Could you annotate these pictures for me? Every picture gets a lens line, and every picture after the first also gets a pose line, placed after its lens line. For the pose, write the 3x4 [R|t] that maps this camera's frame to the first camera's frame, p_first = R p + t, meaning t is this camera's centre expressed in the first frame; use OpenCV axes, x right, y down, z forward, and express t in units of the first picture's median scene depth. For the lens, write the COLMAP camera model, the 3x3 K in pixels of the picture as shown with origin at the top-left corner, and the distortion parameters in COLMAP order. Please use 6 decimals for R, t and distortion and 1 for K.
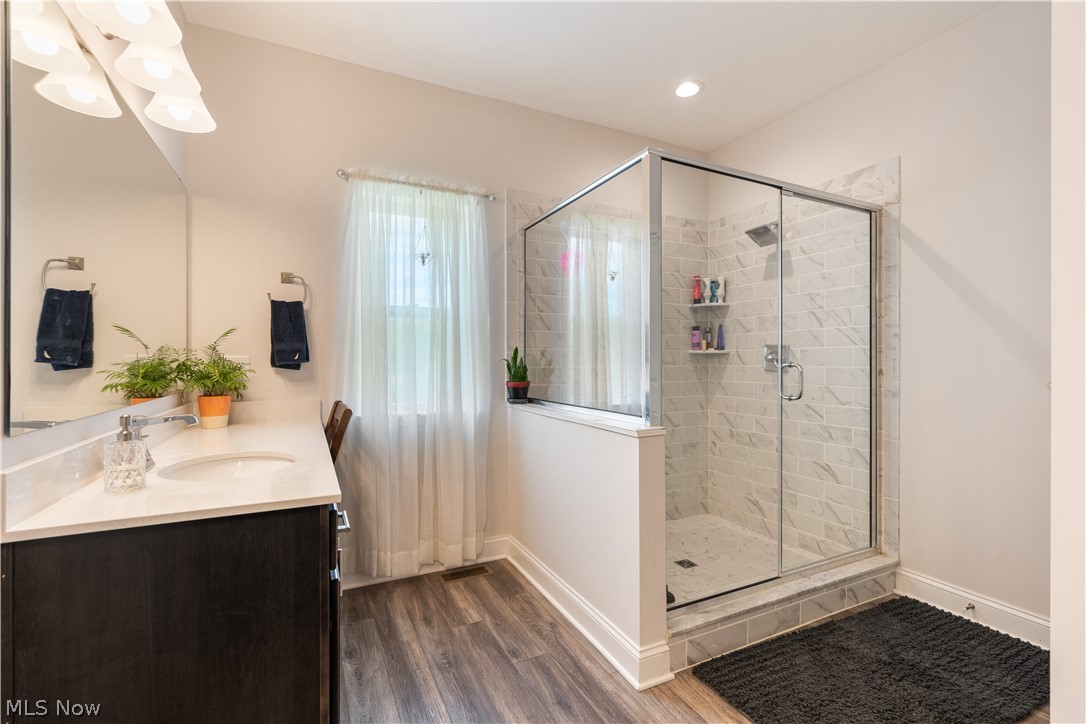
lens RADIAL K [[489.7, 0, 545.5], [0, 489.7, 361.2], [0, 0, 1]] dist [-0.008729, 0.002970]
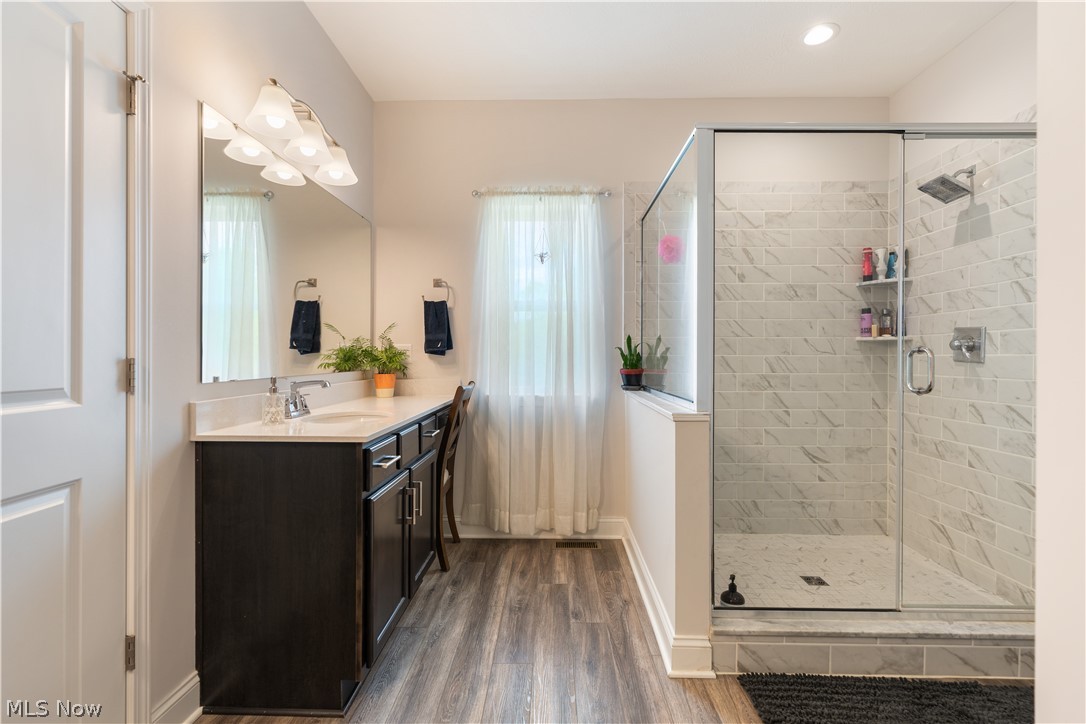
lens RADIAL K [[489.7, 0, 534.5], [0, 489.7, 357.6], [0, 0, 1]] dist [-0.008729, 0.002970]
pose [[0.882986, 0.004375, -0.469380, 0.276914], [-0.003957, 0.999990, 0.001876, 0.018548], [0.469383, 0.000201, 0.882994, -0.001773]]
